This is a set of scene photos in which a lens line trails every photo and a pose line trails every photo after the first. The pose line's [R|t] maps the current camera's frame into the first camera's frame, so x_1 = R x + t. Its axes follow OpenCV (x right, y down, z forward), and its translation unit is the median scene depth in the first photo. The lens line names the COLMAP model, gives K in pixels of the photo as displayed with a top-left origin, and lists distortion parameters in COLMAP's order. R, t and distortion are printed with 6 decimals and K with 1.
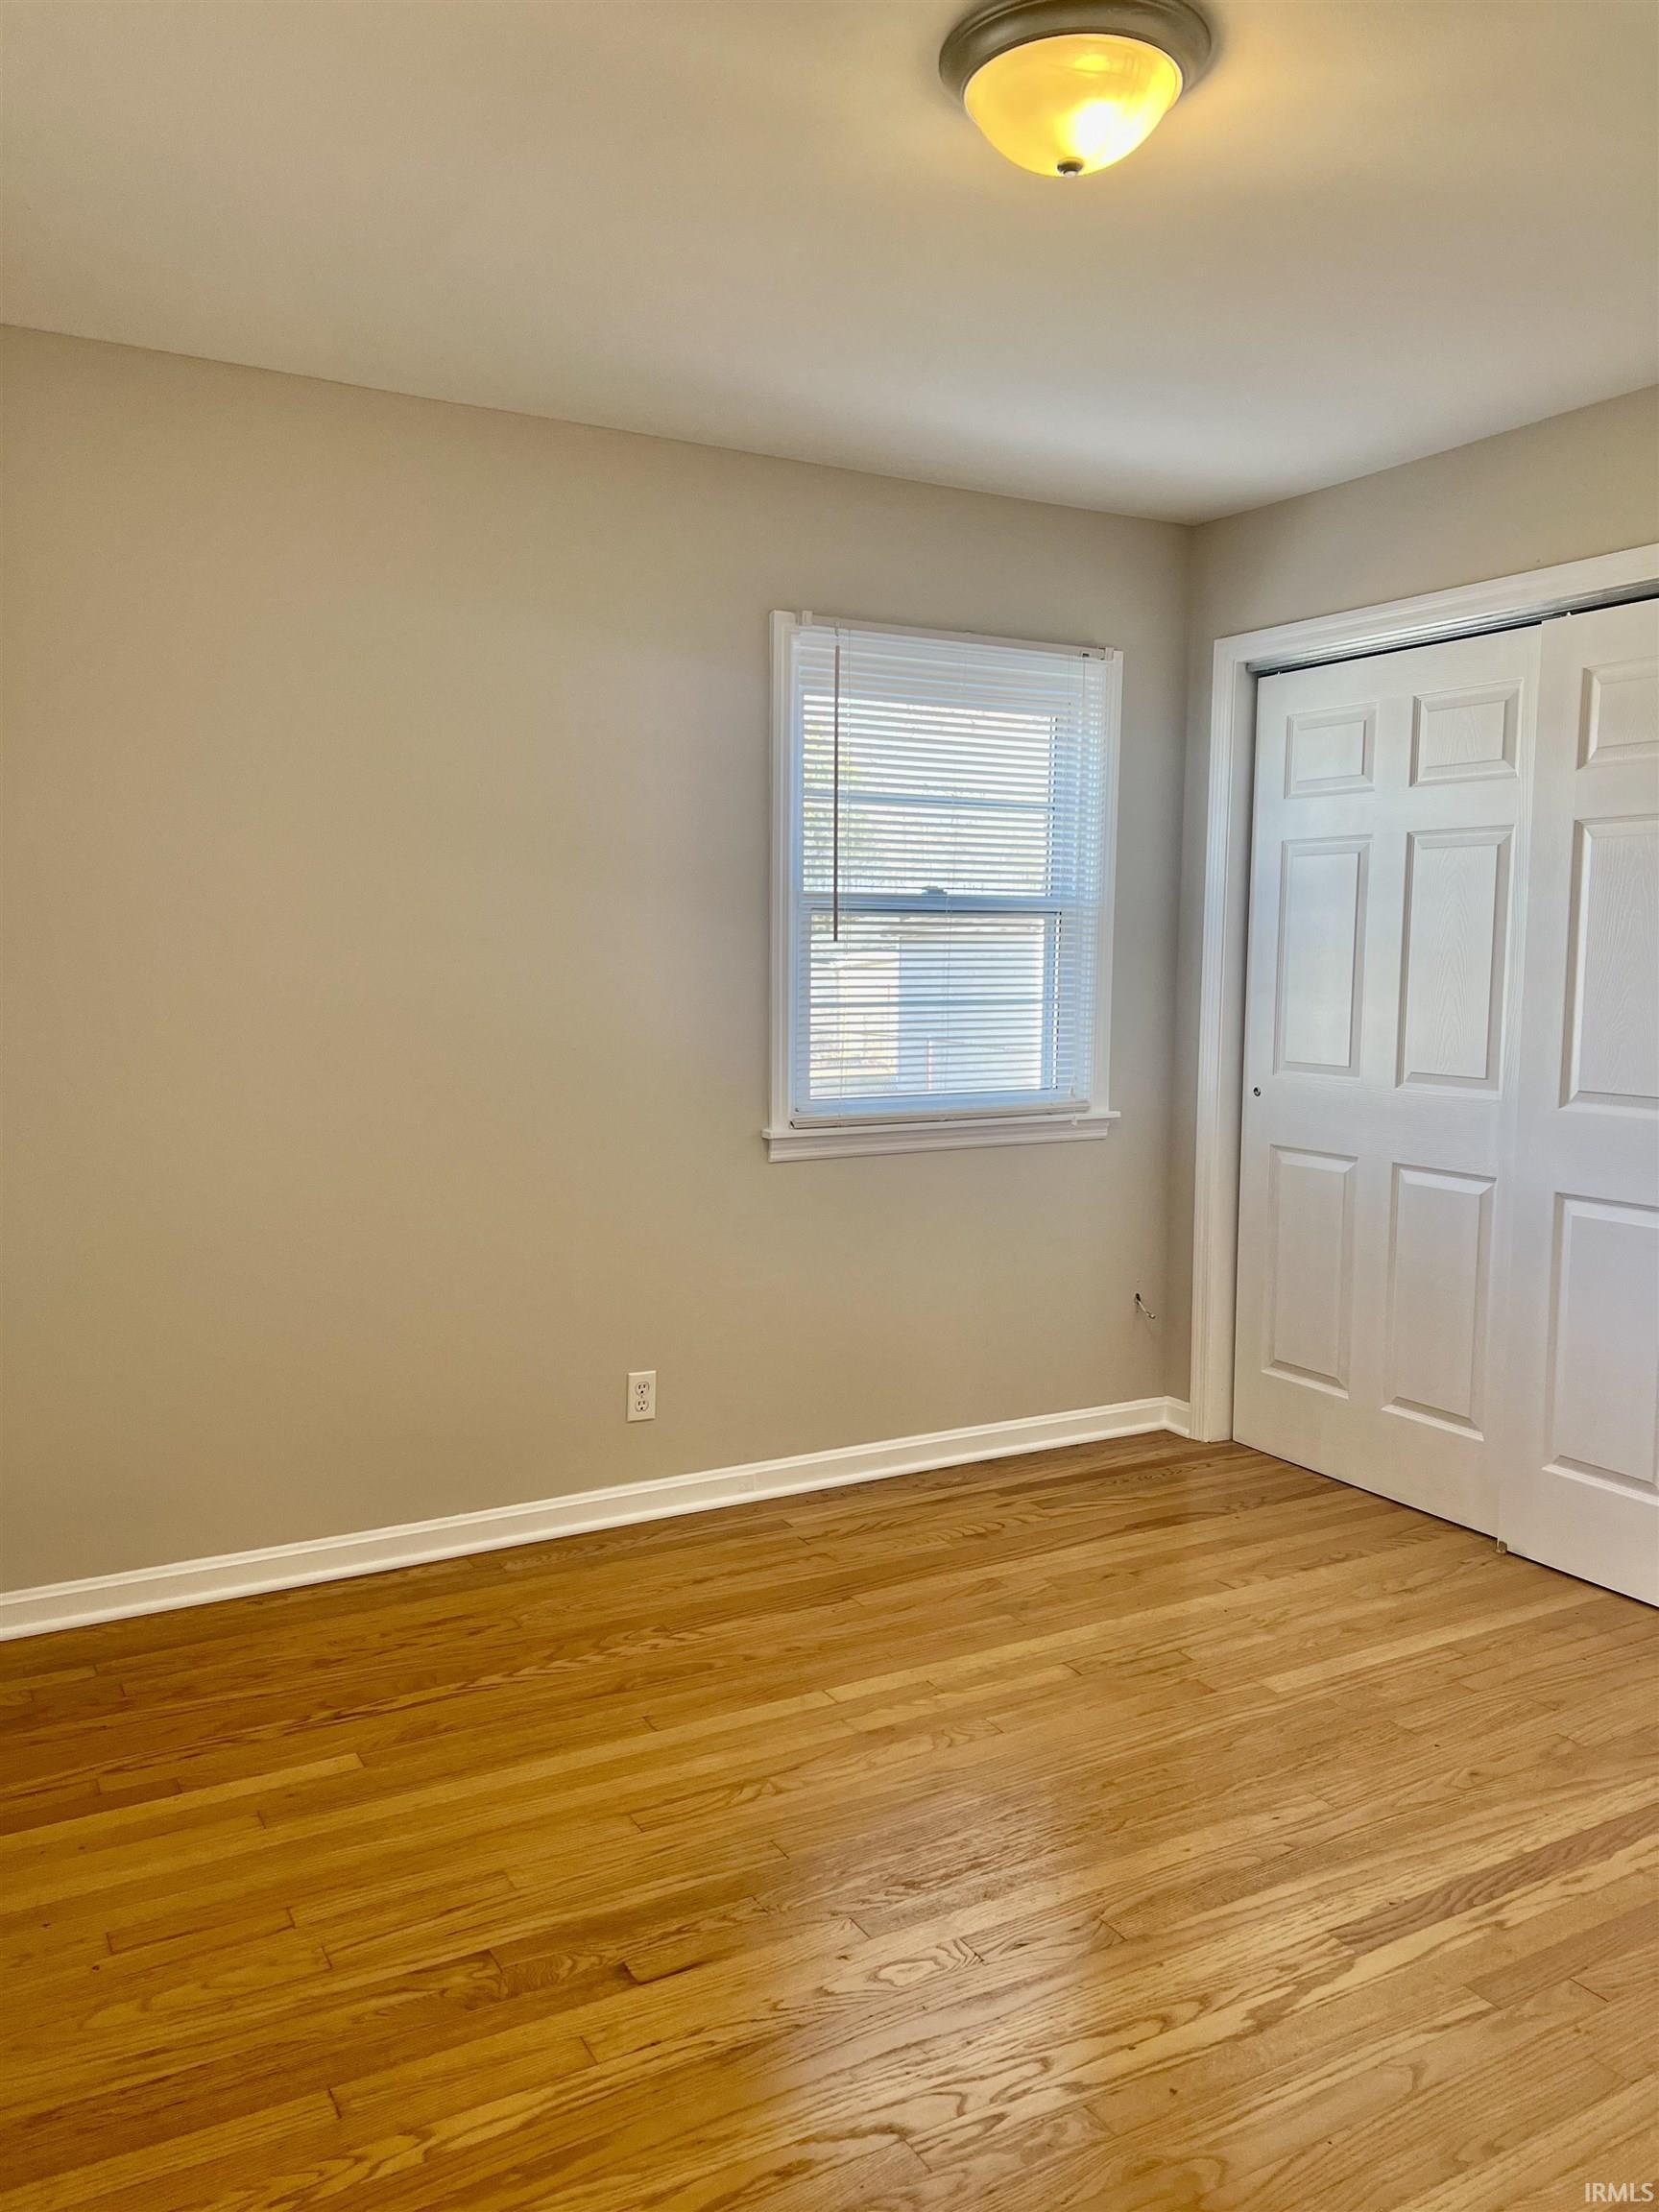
lens RADIAL K [[1659.7, 0, 812.4], [0, 1659.7, 1115.9], [0, 0, 1]] dist [0.047346, -0.051238]
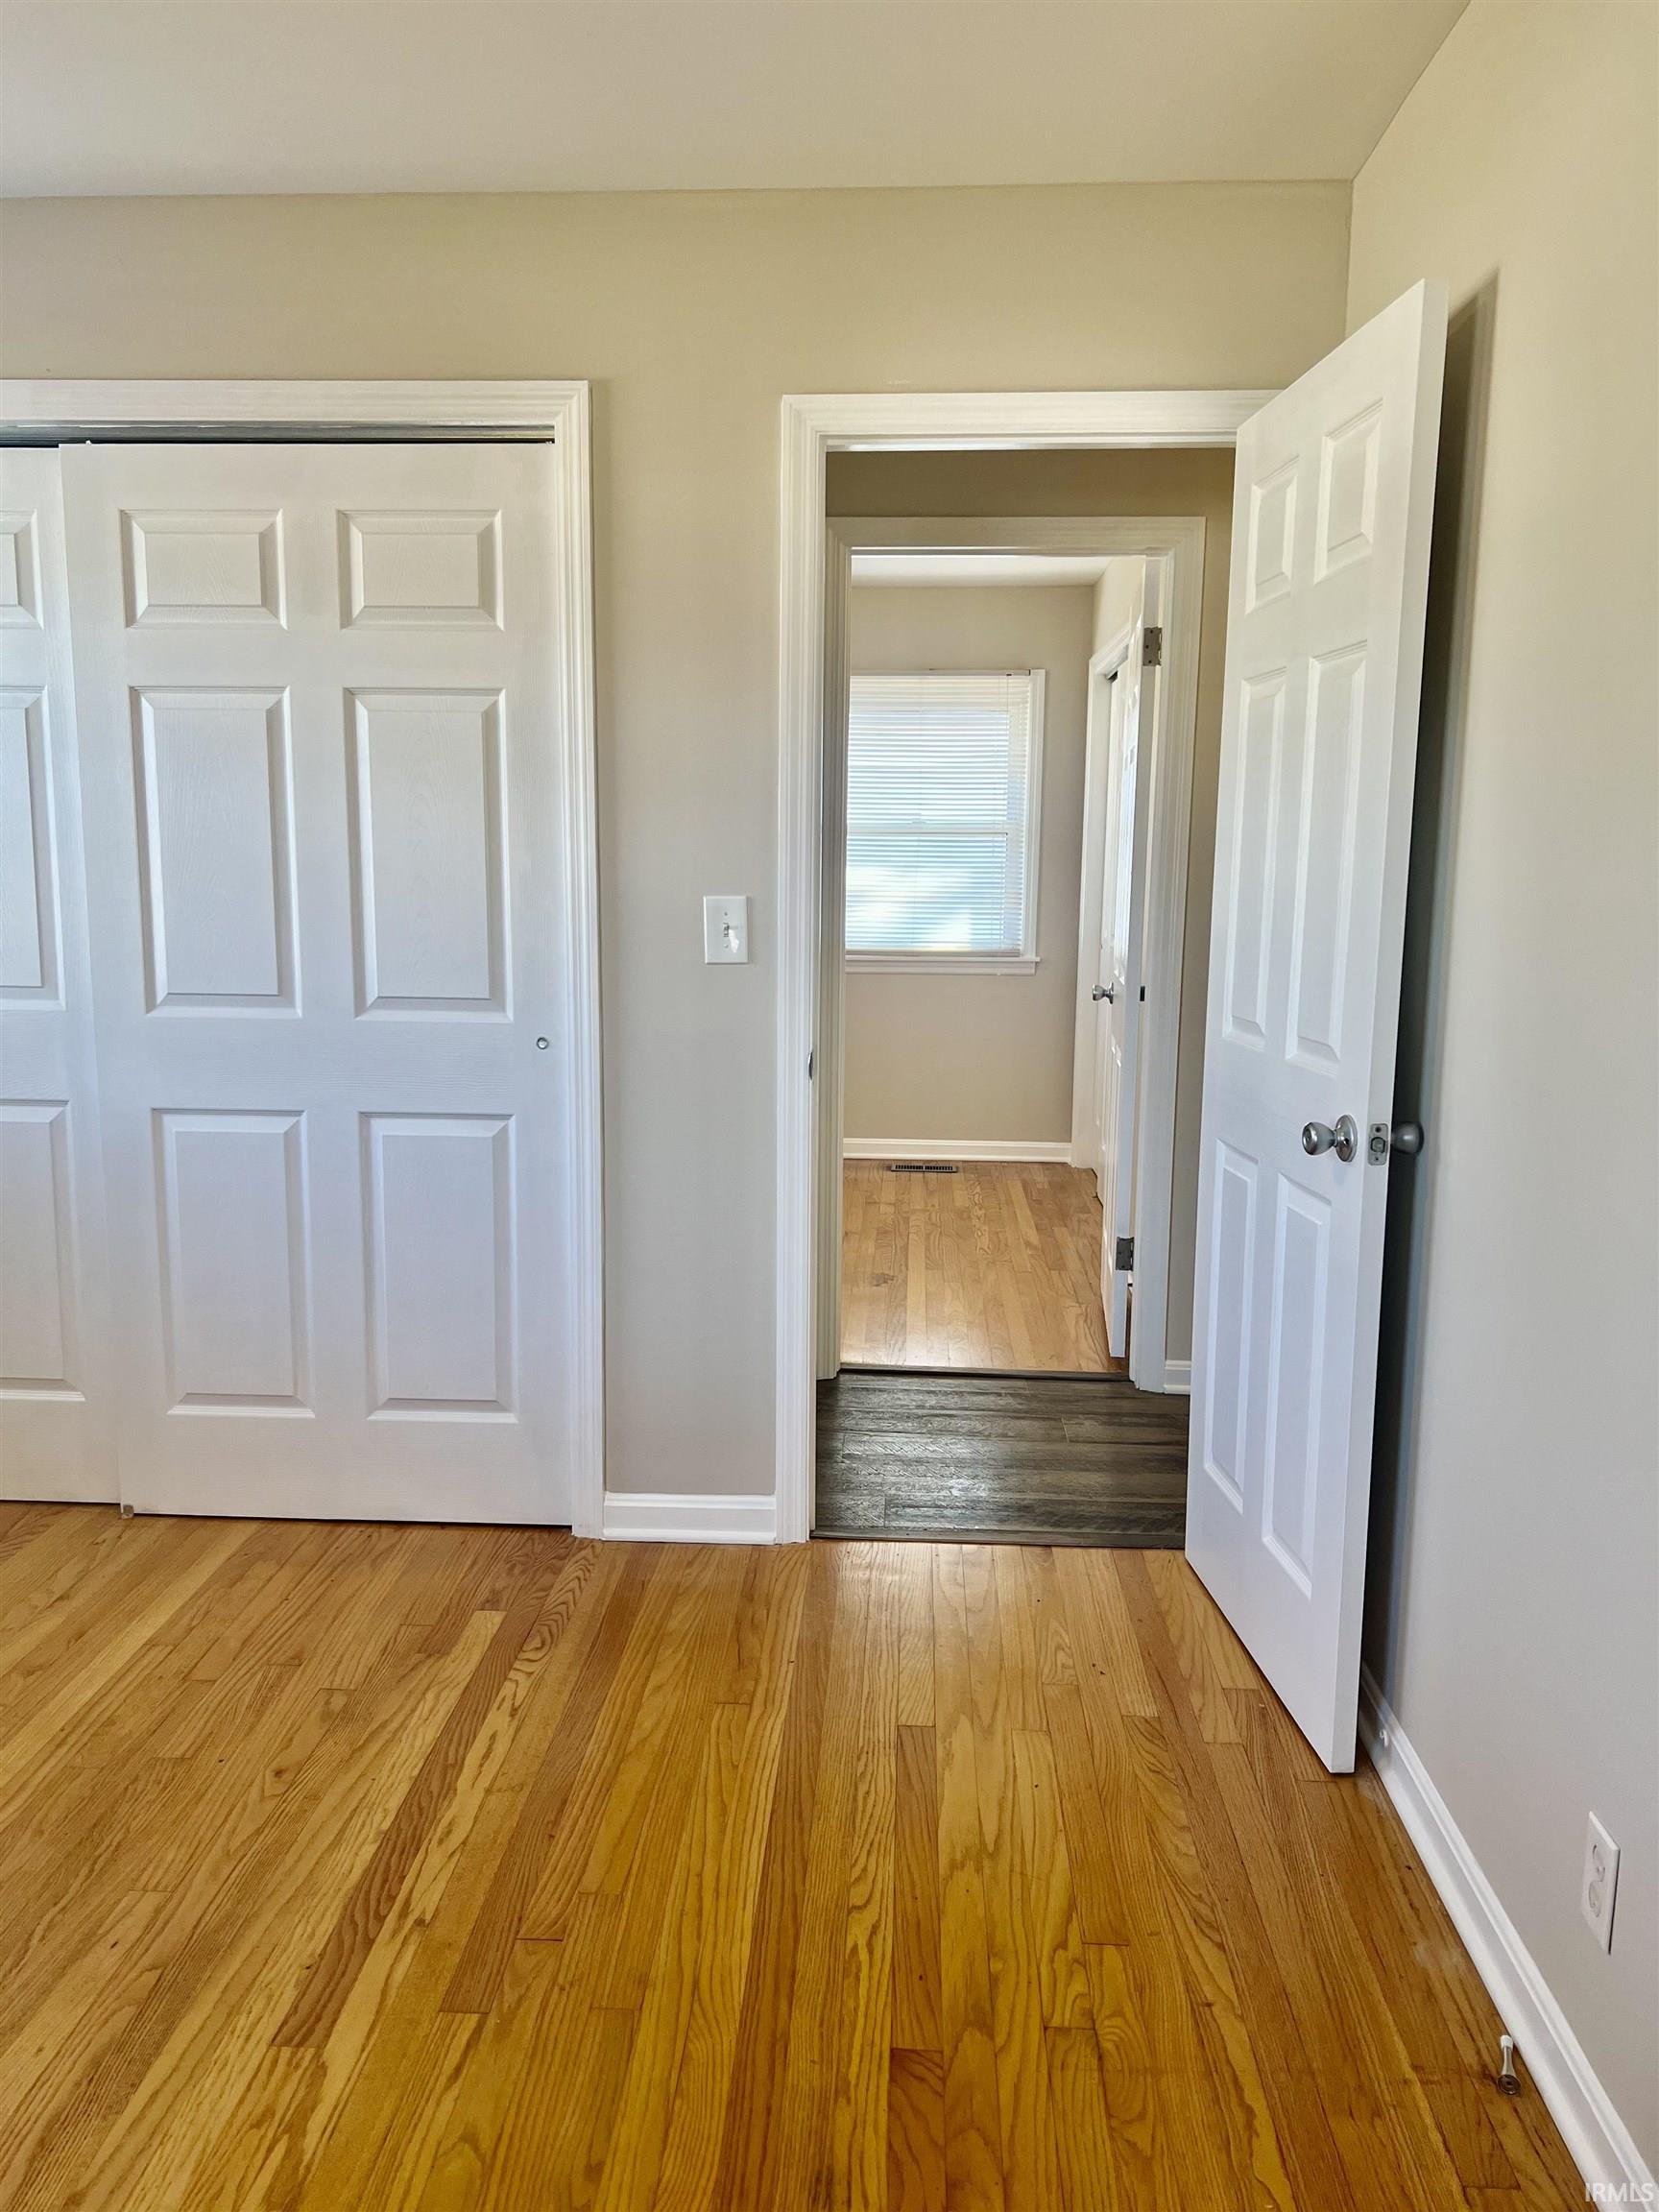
lens RADIAL K [[1659.7, 0, 812.4], [0, 1659.7, 1115.9], [0, 0, 1]] dist [0.047346, -0.051238]
pose [[0.540519, -0.124750, 0.832032, -0.152392], [0.075790, 0.992145, 0.099521, -0.017181], [-0.837911, 0.009267, 0.545728, 0.301262]]
